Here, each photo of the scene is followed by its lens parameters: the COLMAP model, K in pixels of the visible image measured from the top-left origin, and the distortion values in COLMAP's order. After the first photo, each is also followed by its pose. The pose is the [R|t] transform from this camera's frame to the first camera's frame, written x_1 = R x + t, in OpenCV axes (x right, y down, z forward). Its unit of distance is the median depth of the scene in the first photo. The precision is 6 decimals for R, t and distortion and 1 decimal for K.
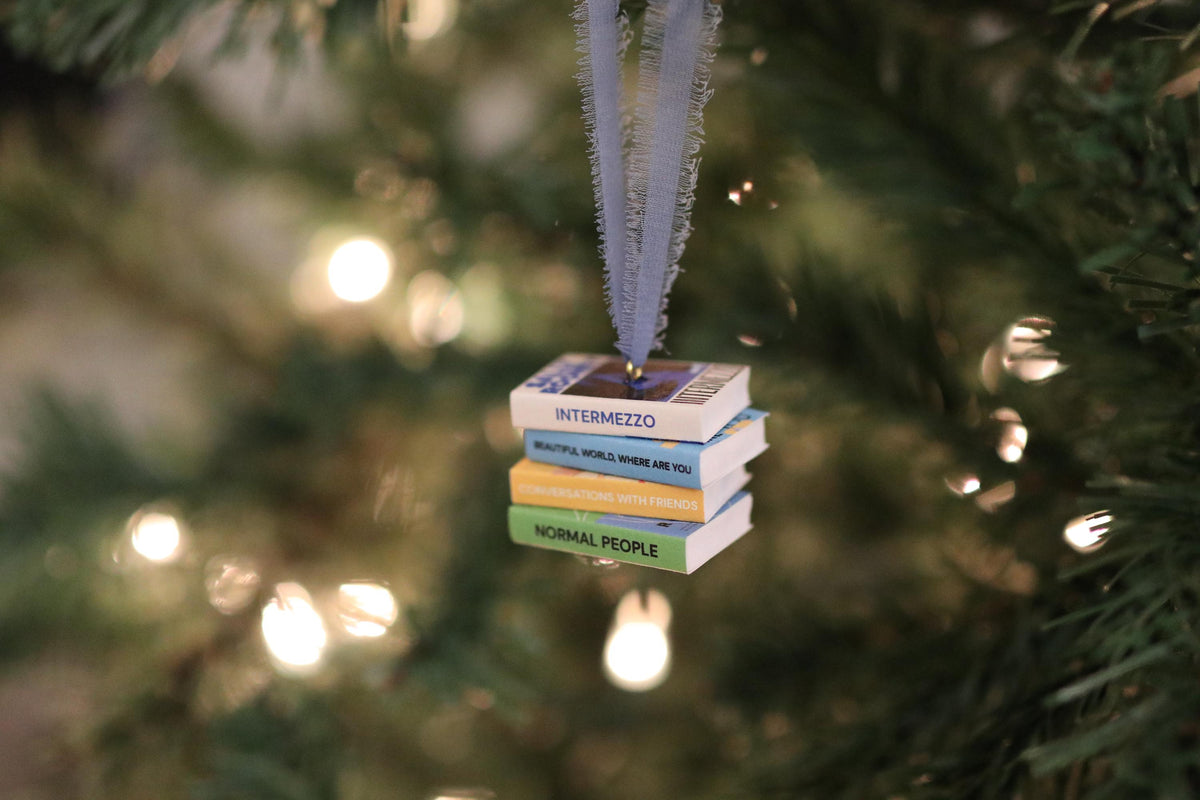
lens RADIAL K [[2048.7, 0, 601.2], [0, 2048.7, 419.5], [0, 0, 1]] dist [-0.026322, -1.582464]
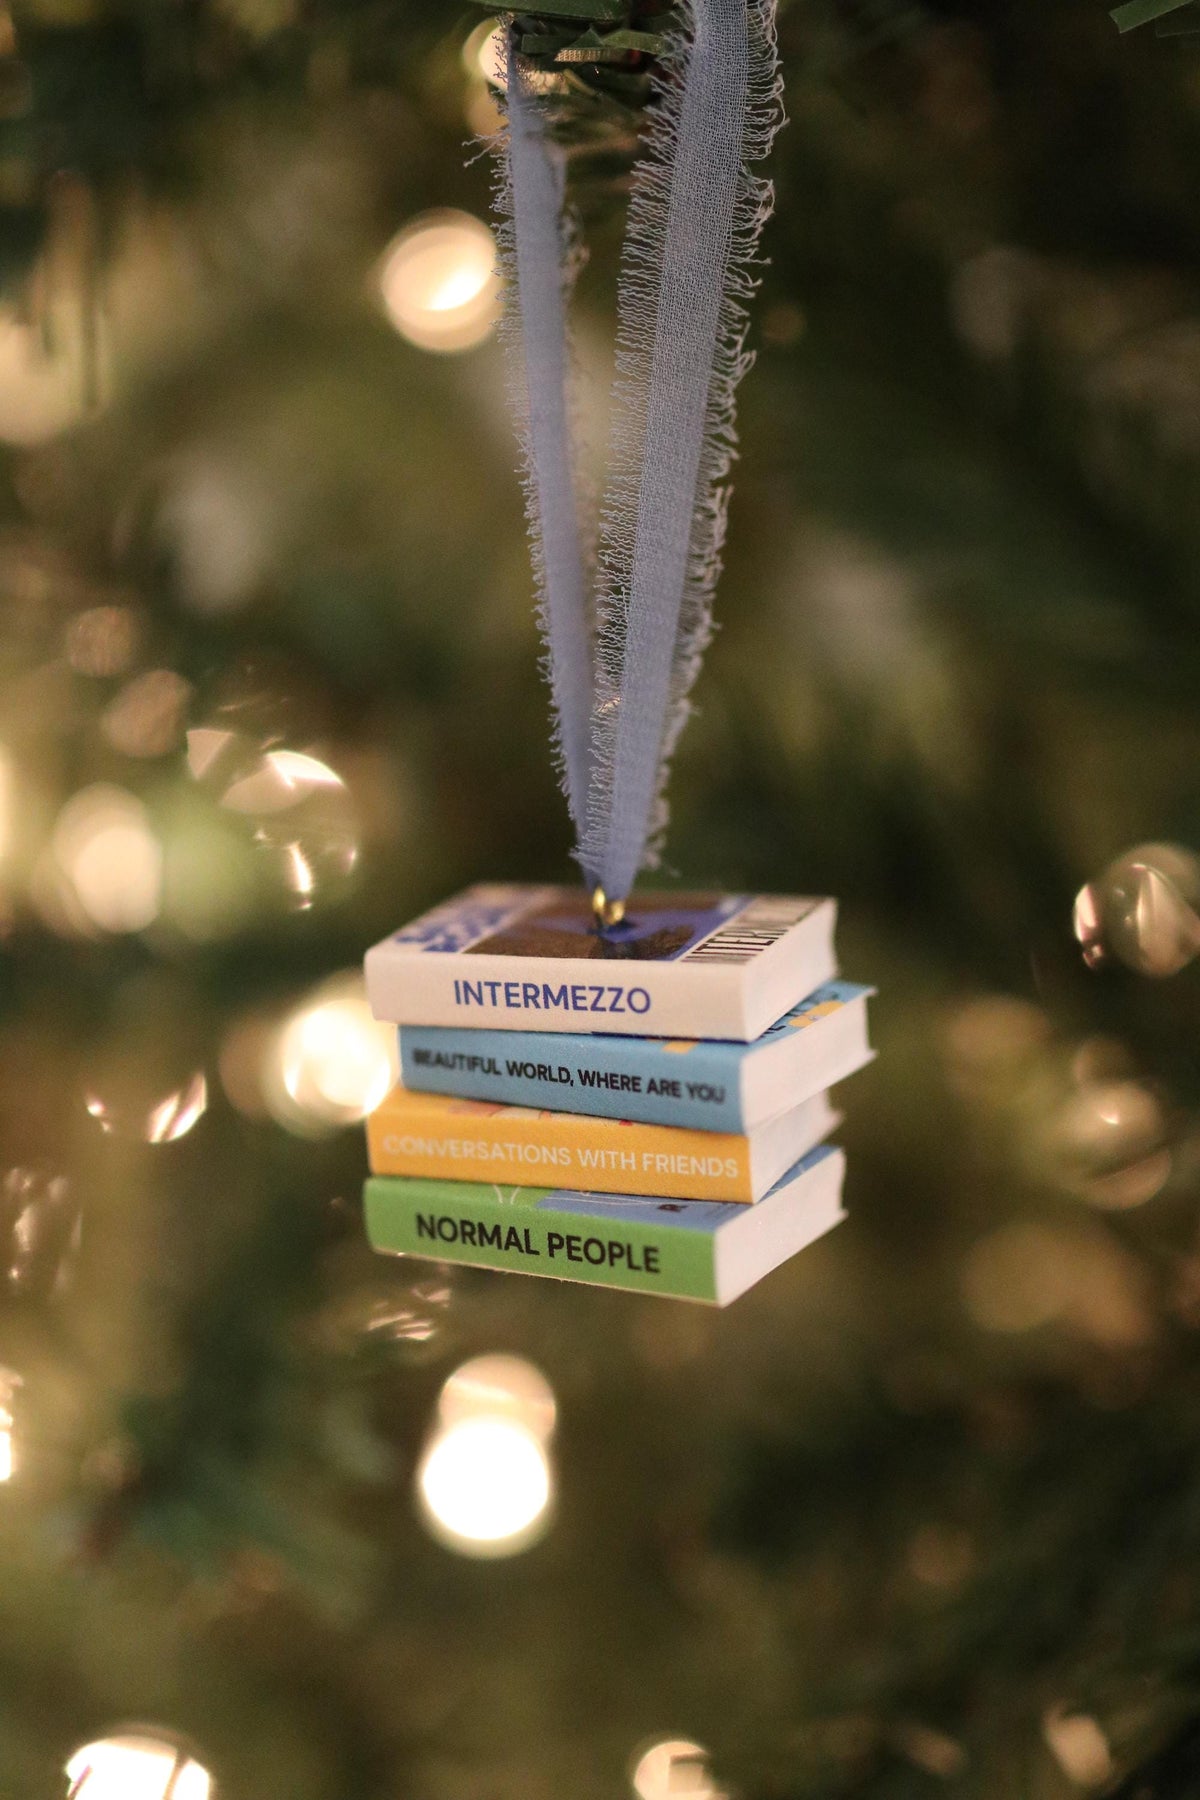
lens RADIAL K [[3073.1, 0, 601.7], [0, 3073.1, 943.5], [0, 0, 1]] dist [-0.026322, -1.582464]
pose [[0.999877, -0.012078, 0.009985, 0.006862], [0.012717, 0.997701, -0.066571, 0.036341], [-0.009158, 0.066690, 0.997732, 0.244406]]
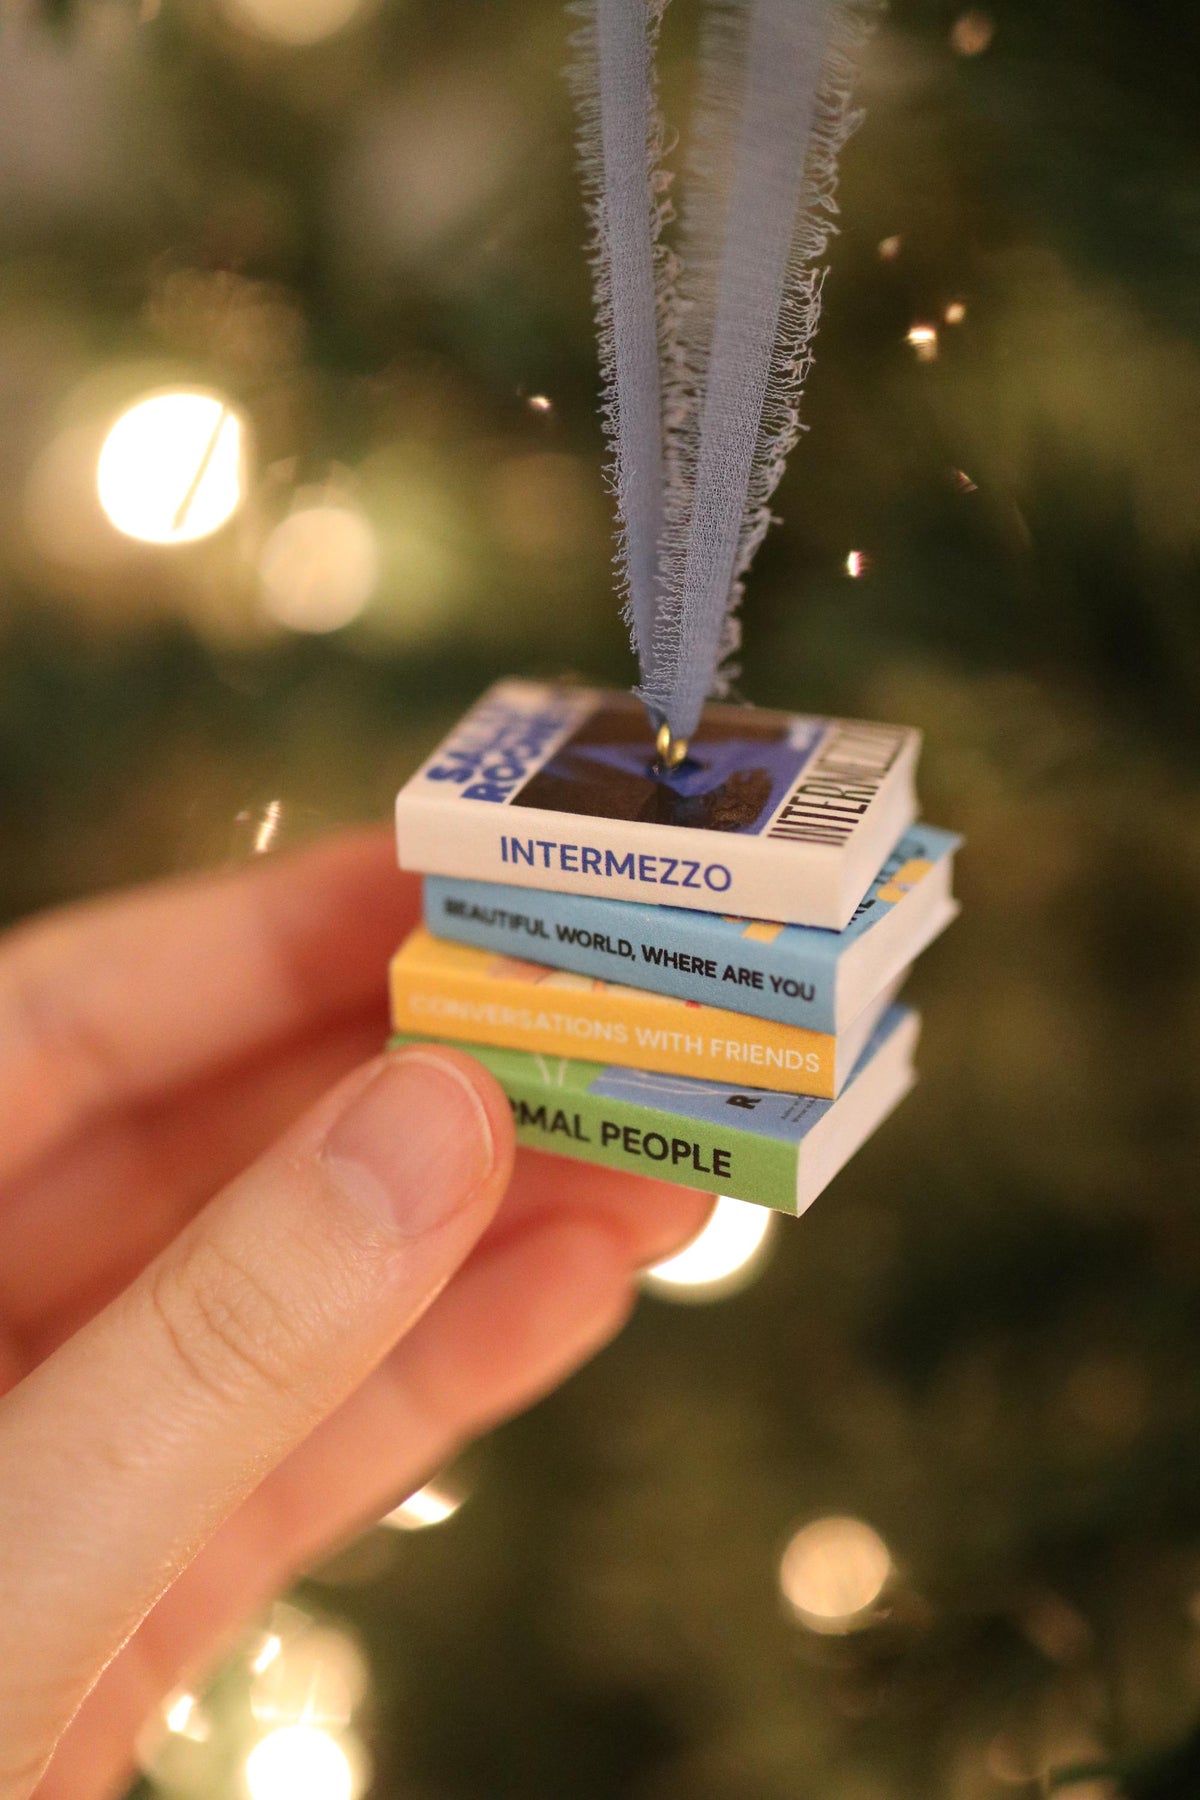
lens RADIAL K [[3073.1, 0, 601.7], [0, 3073.1, 943.5], [0, 0, 1]] dist [-0.026322, -1.582464]
pose [[0.995687, 0.000404, 0.092772, -0.062419], [-0.014806, 0.987866, 0.154602, -0.086351], [-0.091584, -0.155309, 0.983611, 0.340243]]
